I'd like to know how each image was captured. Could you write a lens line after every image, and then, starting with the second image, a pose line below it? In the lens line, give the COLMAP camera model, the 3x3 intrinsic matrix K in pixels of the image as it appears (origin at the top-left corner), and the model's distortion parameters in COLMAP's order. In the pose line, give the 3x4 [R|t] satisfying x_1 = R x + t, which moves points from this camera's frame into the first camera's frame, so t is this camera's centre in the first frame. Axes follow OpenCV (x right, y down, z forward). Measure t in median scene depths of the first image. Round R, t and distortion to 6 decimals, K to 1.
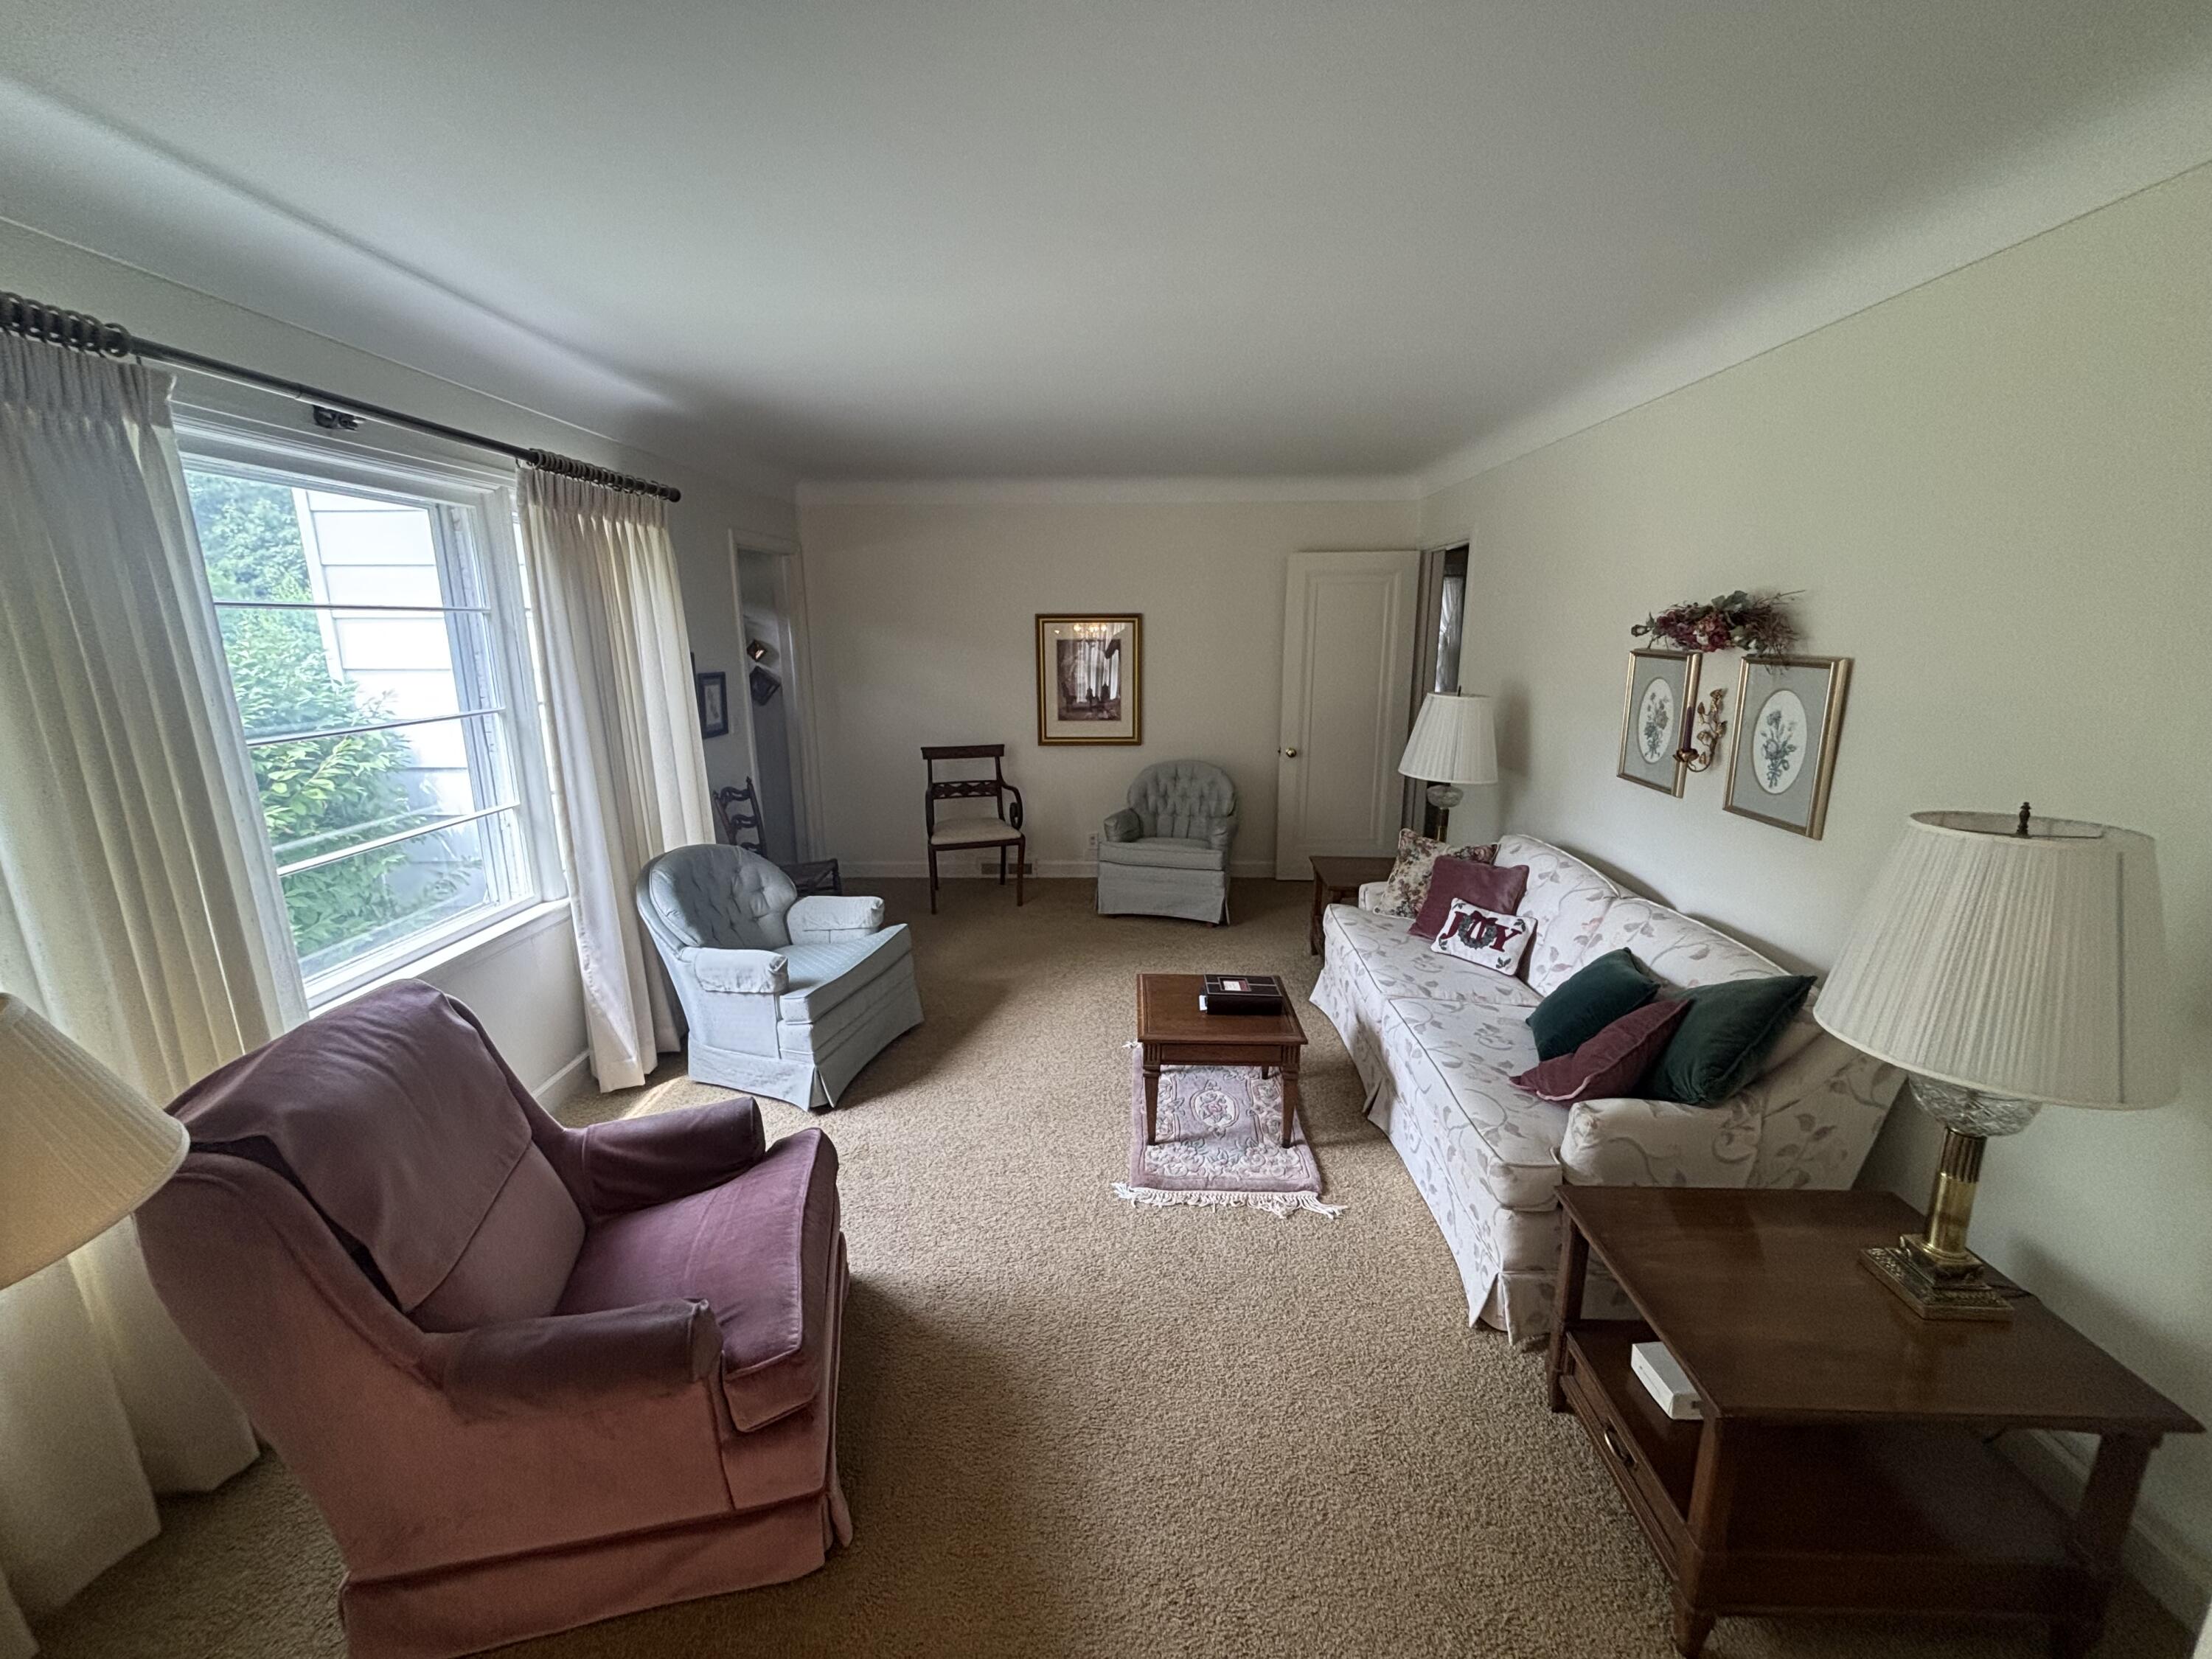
lens RADIAL K [[897.8, 0, 1109.5], [0, 897.8, 832.1], [0, 0, 1]] dist [-0.000736, -0.000028]
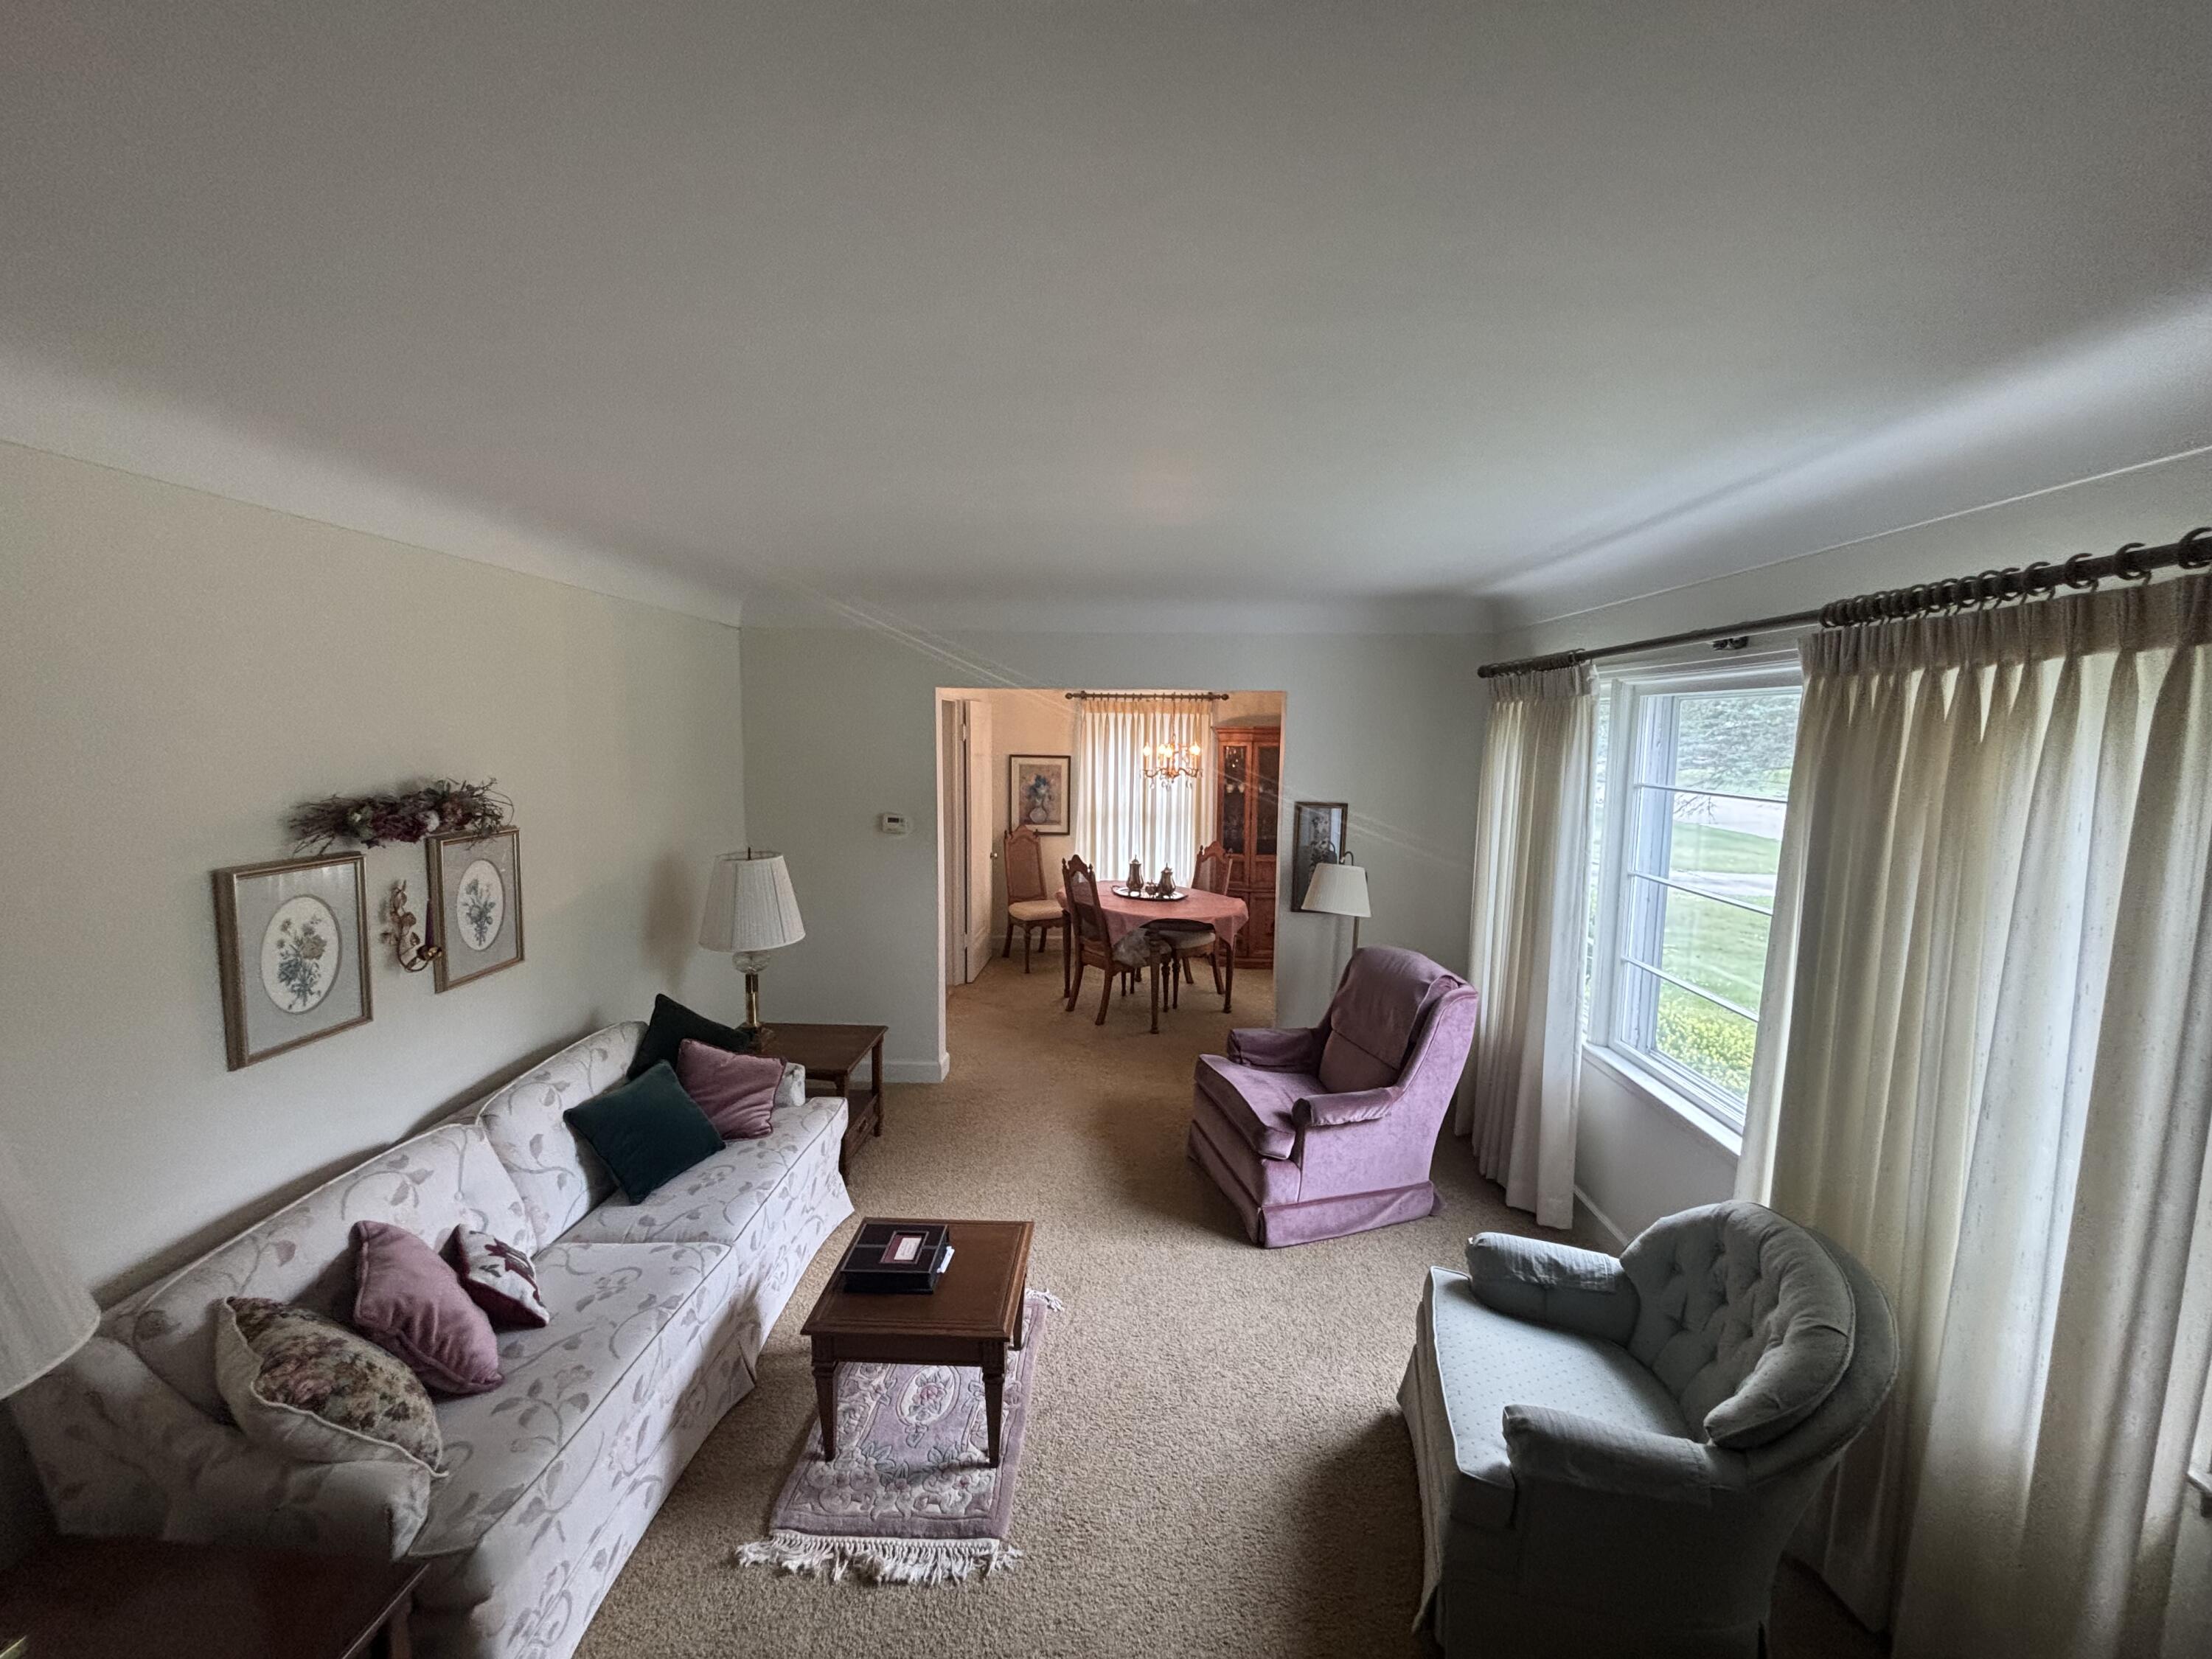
lens RADIAL K [[897.8, 0, 1106.9], [0, 897.8, 832.8], [0, 0, 1]] dist [-0.000736, -0.000028]
pose [[-0.999963, -0.008290, 0.002395, -0.046120], [-0.007019, 0.942858, 0.333121, -0.489898], [-0.005020, 0.333092, -0.942881, 1.744890]]
